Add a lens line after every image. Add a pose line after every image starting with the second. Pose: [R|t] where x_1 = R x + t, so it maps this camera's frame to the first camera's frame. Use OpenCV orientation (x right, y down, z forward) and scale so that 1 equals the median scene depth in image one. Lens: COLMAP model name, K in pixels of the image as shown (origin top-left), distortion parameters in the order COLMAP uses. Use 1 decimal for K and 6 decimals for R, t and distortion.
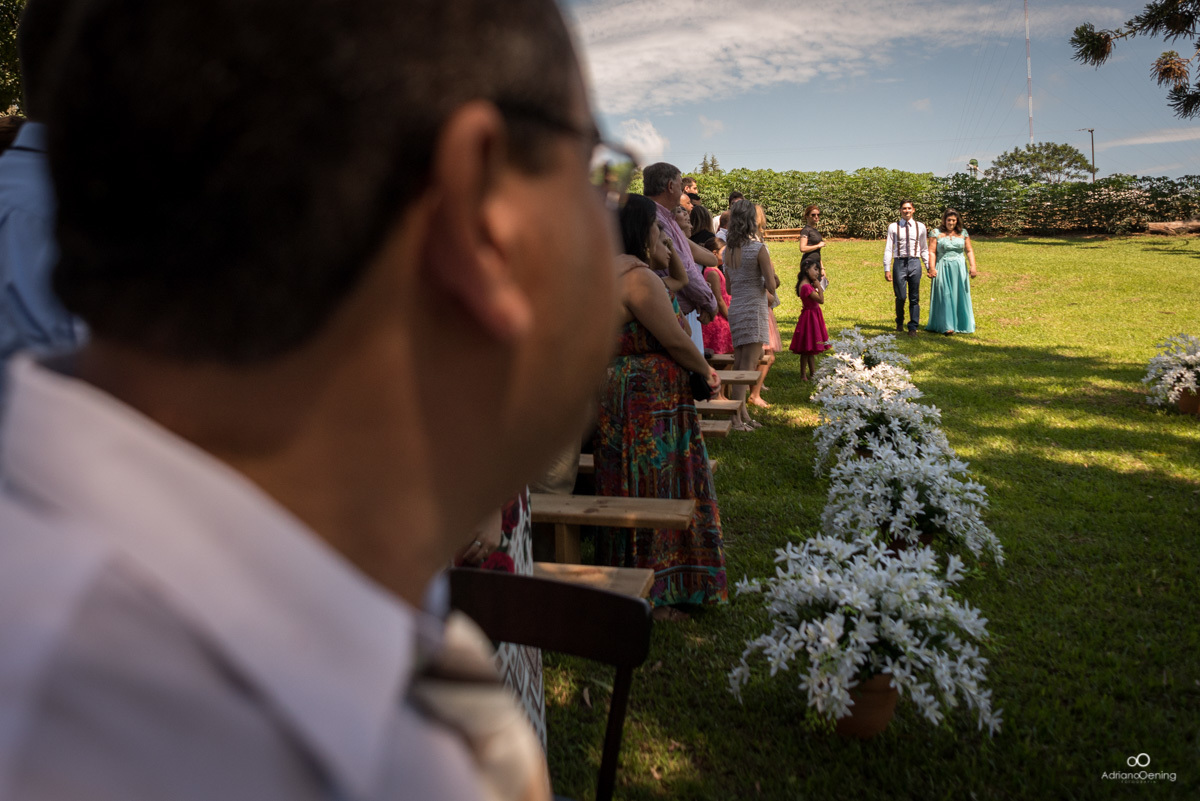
lens RADIAL K [[895.5, 0, 600.0], [0, 895.5, 400.5], [0, 0, 1]] dist [0.003154, 0.000464]
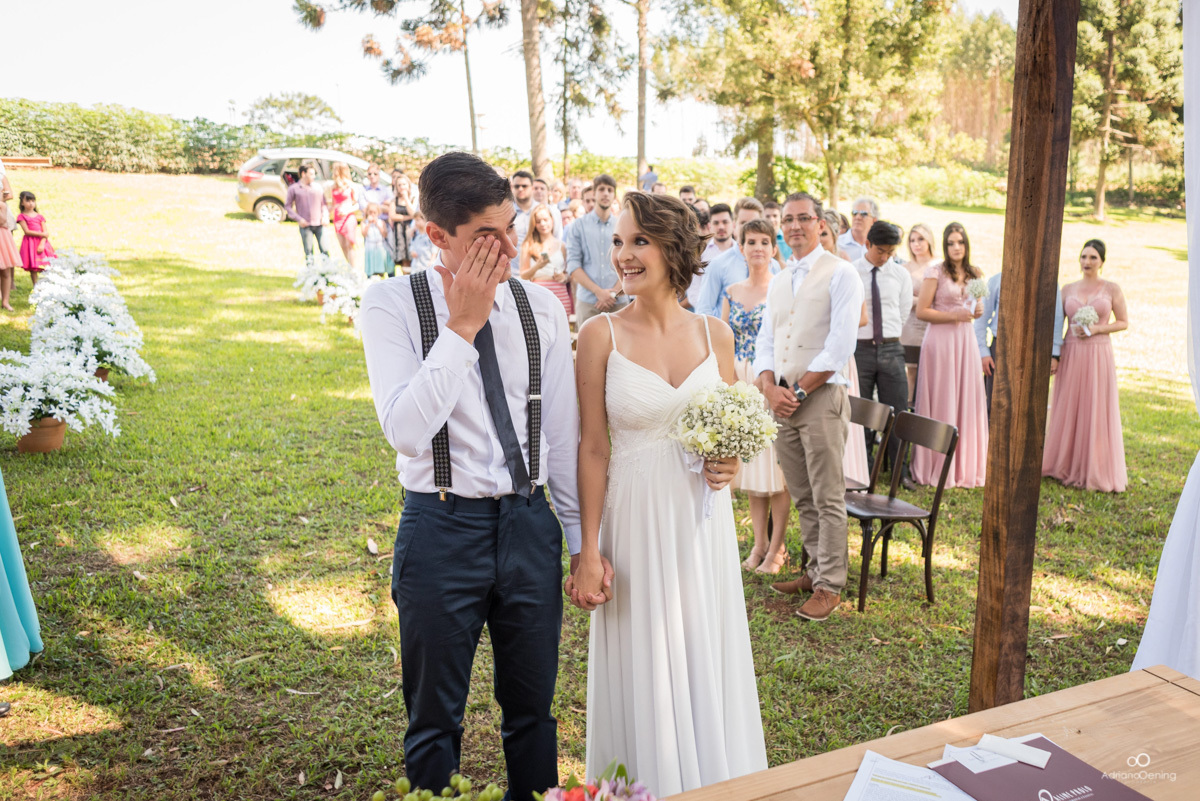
lens RADIAL K [[895.5, 0, 600.0], [0, 895.5, 400.5], [0, 0, 1]] dist [0.003154, 0.000464]
pose [[0.733857, -0.109155, 0.670476, -0.071657], [0.062441, 0.993666, 0.093427, 0.110622], [-0.676428, -0.026697, 0.736025, -0.810731]]
